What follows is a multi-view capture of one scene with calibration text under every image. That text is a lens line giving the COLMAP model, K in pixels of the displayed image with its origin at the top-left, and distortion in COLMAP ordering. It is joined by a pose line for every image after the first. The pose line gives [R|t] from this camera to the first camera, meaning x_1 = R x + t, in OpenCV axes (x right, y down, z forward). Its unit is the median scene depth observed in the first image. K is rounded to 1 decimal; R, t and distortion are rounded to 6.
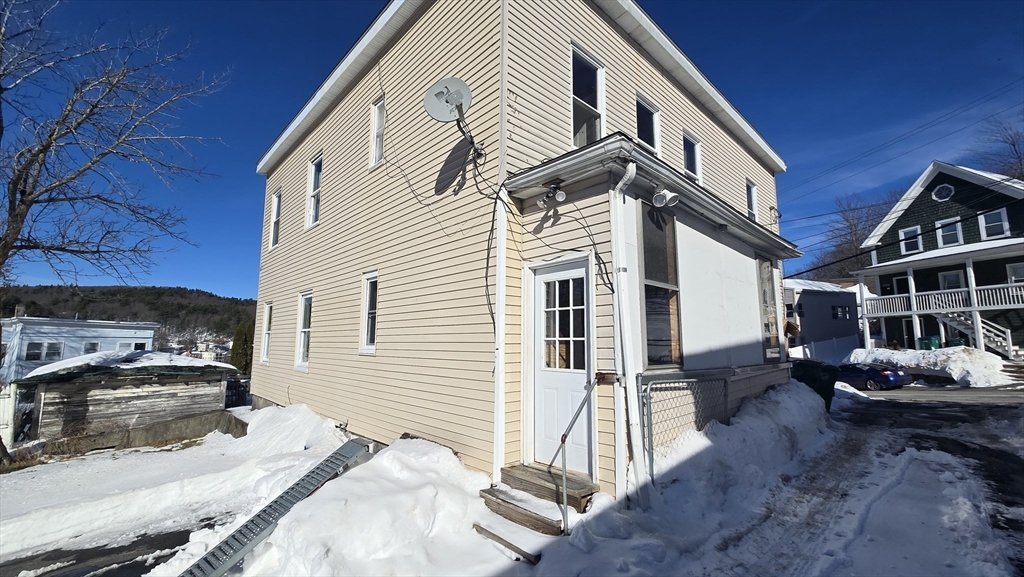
lens RADIAL K [[408.2, 0, 519.6], [0, 408.2, 290.5], [0, 0, 1]] dist [-0.000610, -0.000067]
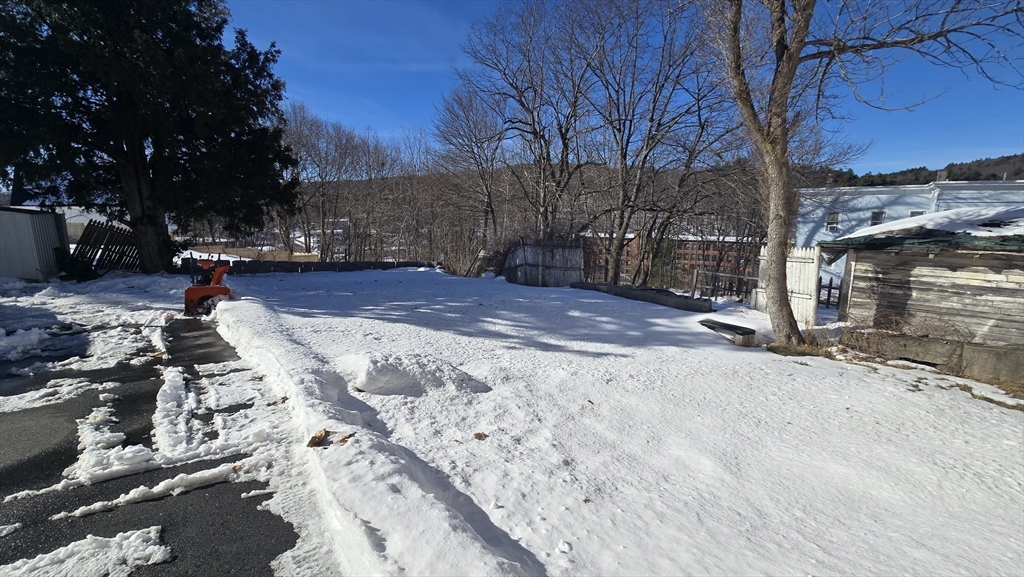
lens RADIAL K [[408.2, 0, 519.6], [0, 408.2, 290.5], [0, 0, 1]] dist [-0.000610, -0.000067]
pose [[-0.150225, 0.178005, -0.972495, -0.327533], [0.124402, 0.979243, 0.160023, 0.101244], [0.980794, -0.096941, -0.169251, 0.494228]]
